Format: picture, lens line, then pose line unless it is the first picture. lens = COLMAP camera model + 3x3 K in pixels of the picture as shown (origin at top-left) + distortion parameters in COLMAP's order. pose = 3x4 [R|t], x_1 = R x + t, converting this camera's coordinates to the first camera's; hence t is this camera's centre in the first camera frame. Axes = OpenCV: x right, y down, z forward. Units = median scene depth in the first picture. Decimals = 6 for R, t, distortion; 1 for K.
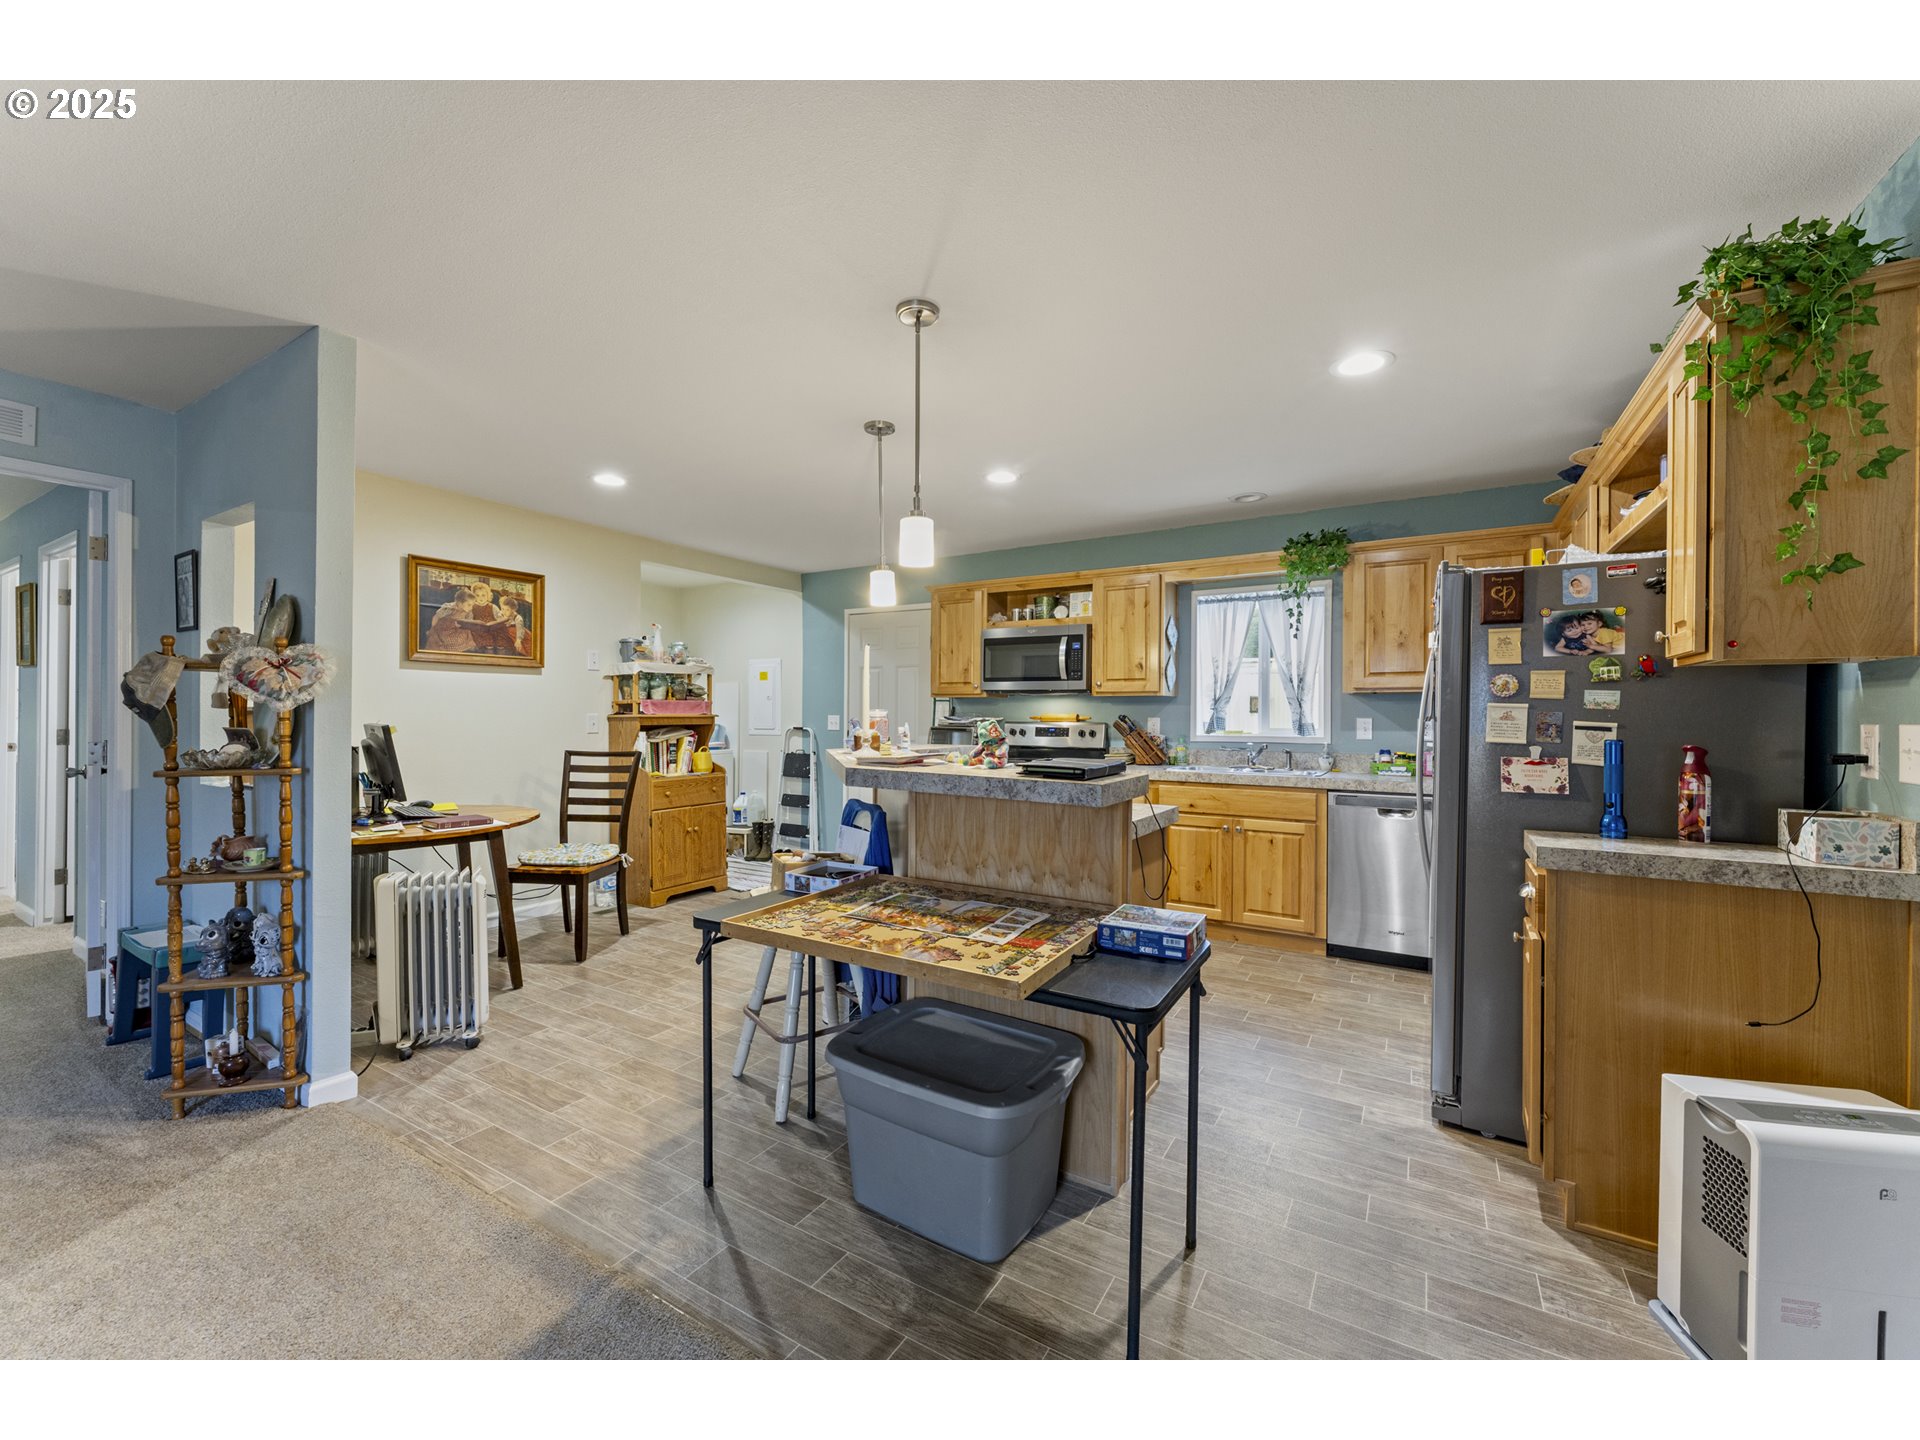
lens RADIAL K [[763.3, 0, 964.7], [0, 763.3, 720.8], [0, 0, 1]] dist [-0.001555, 0.000219]
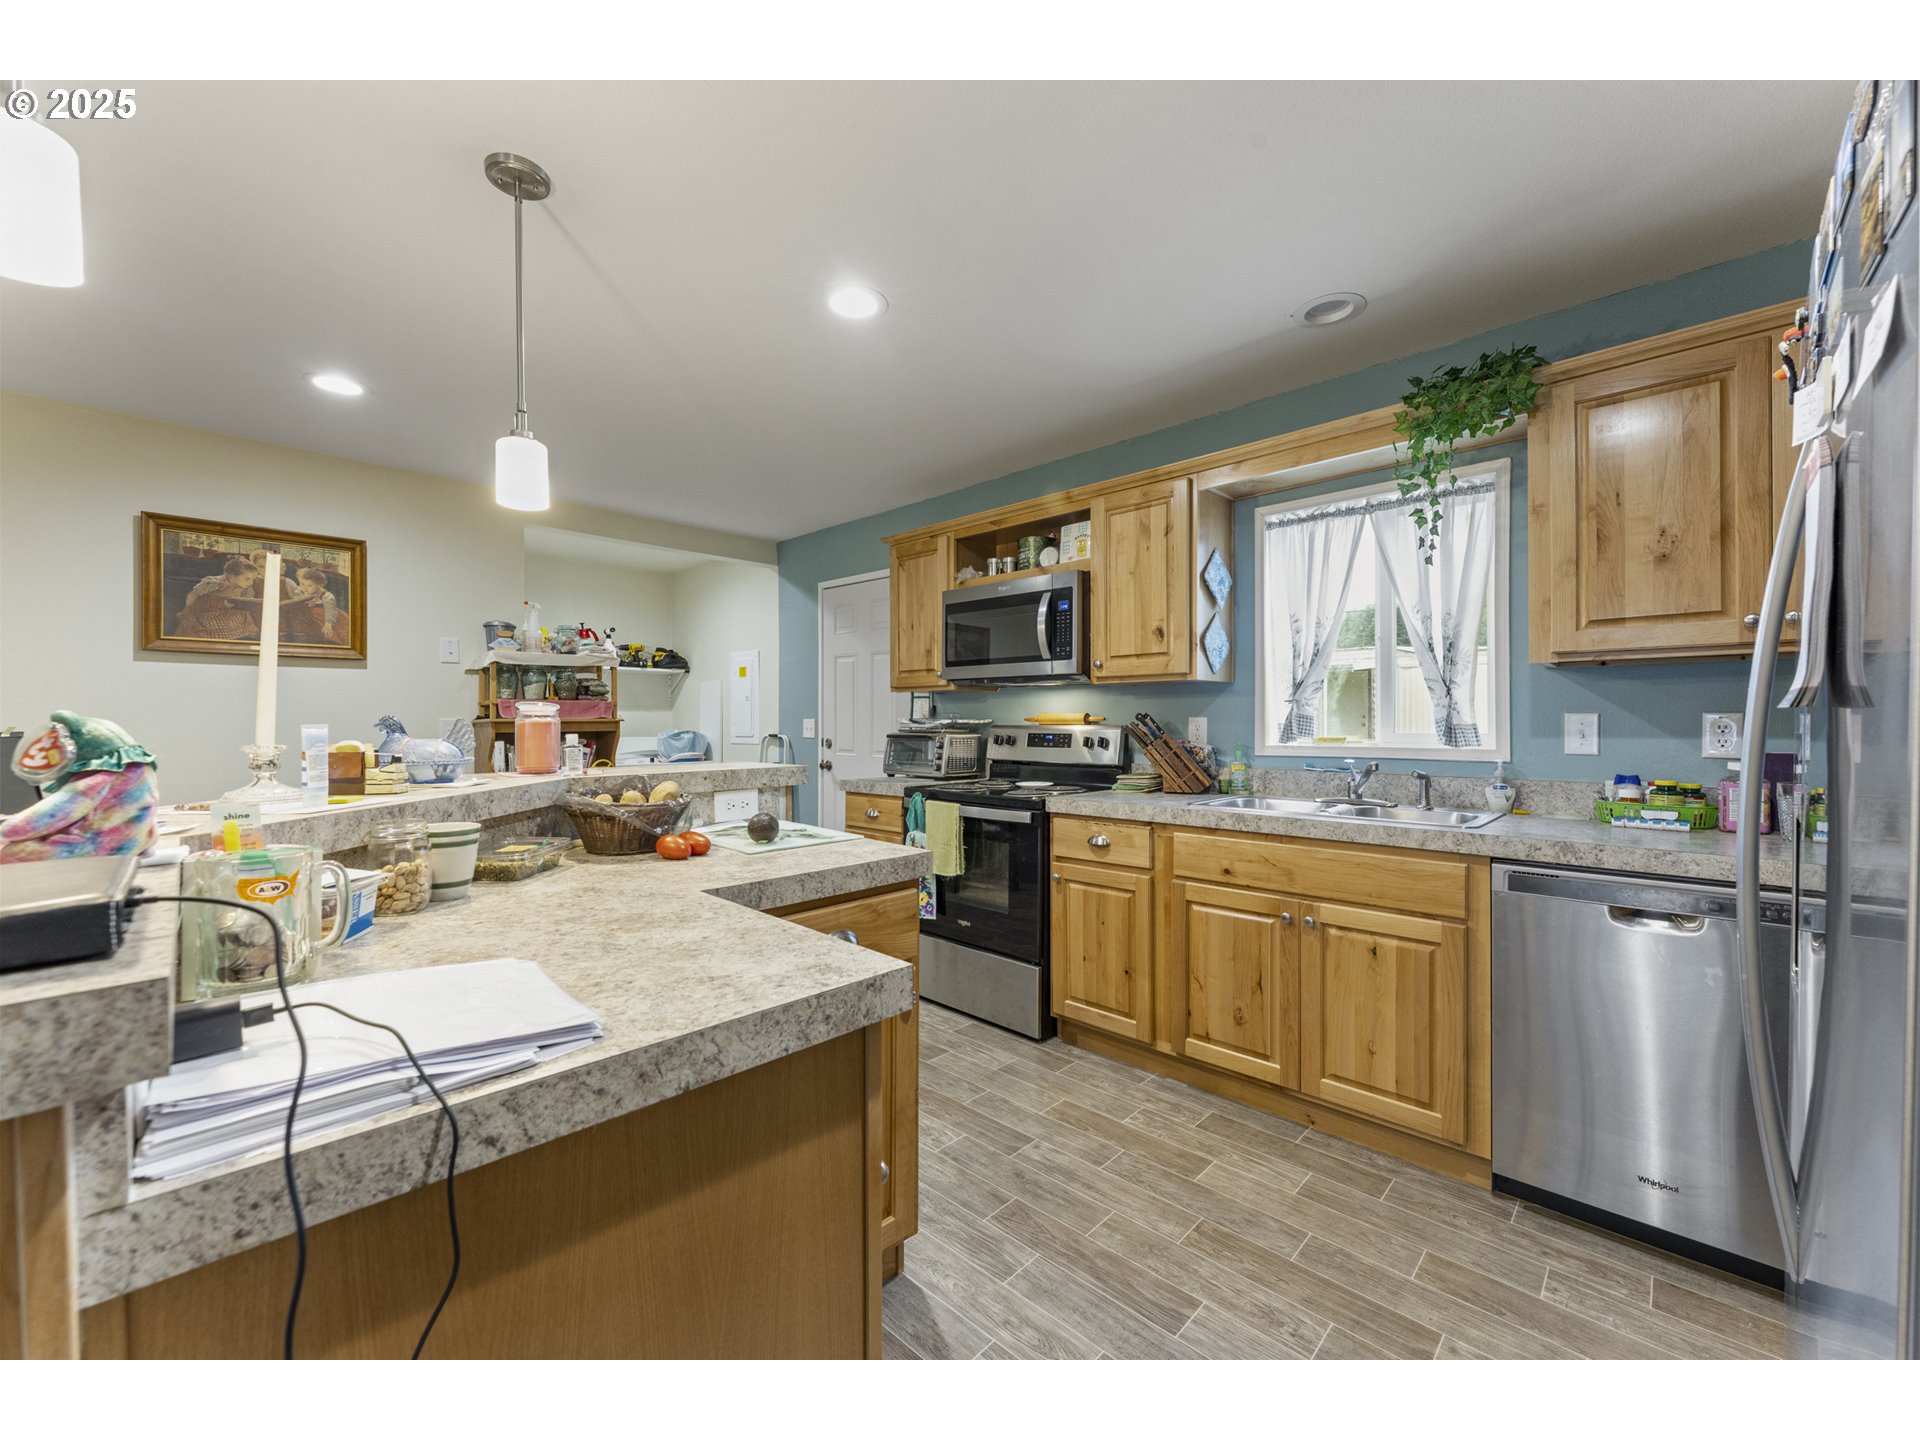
lens RADIAL K [[763.3, 0, 960.2], [0, 763.3, 723.7], [0, 0, 1]] dist [-0.001555, 0.000219]
pose [[0.975799, -0.006824, -0.218563, 0.212091], [0.006035, 0.999973, -0.004276, 0.003007], [0.218586, 0.002854, 0.975814, 0.377760]]
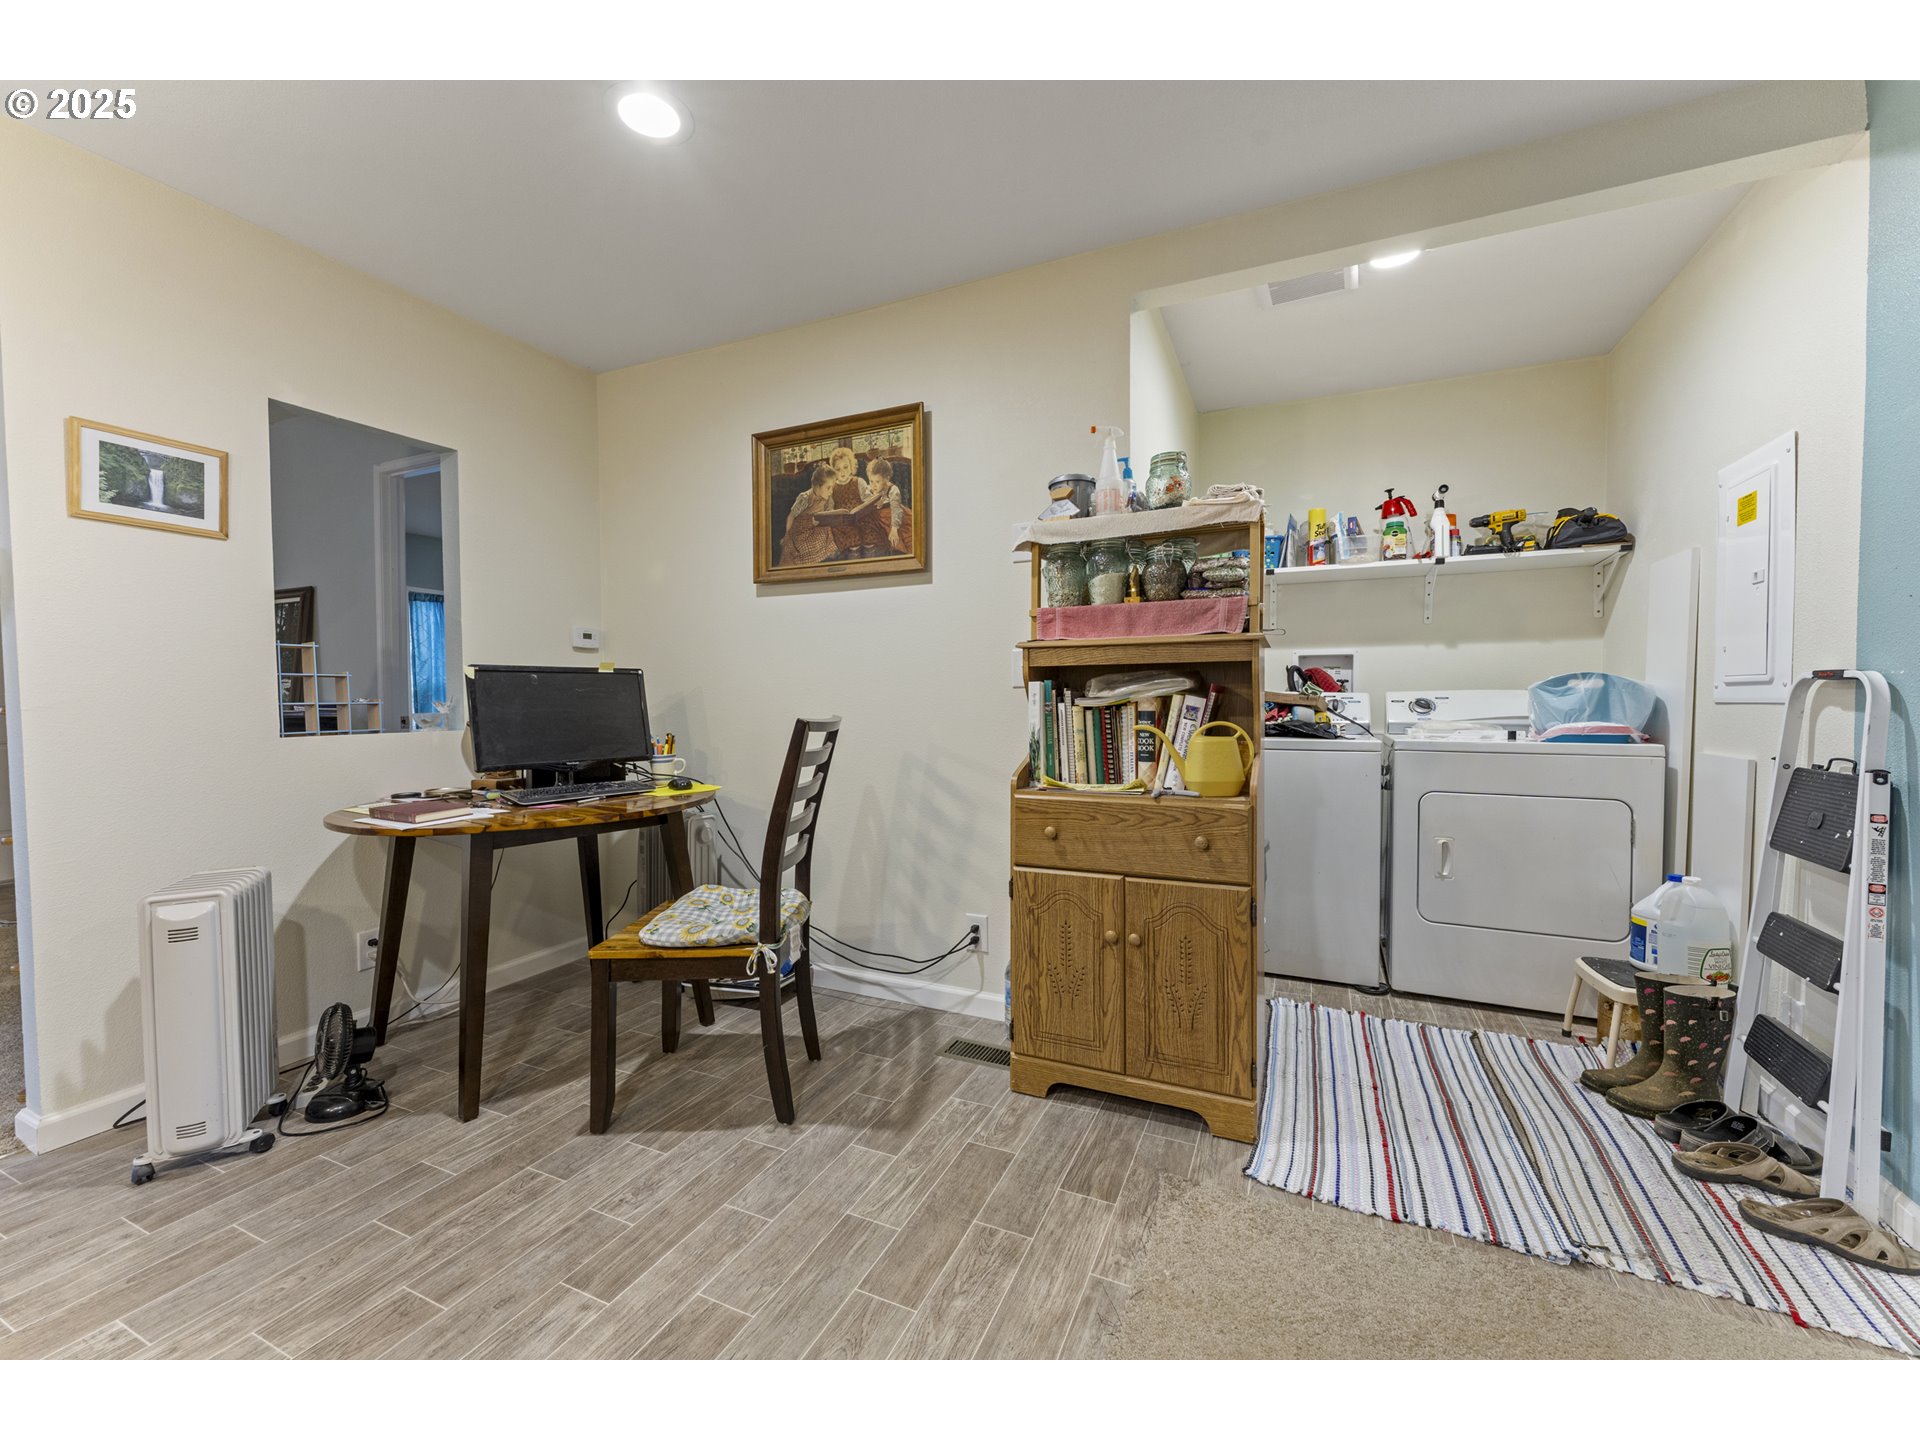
lens RADIAL K [[763.3, 0, 959.5], [0, 763.3, 721.1], [0, 0, 1]] dist [-0.001555, 0.000219]
pose [[0.106586, 0.024749, -0.993995, 0.010989], [-0.000782, 0.999692, 0.024807, 0.028414], [0.994303, -0.001867, 0.106572, 0.976906]]
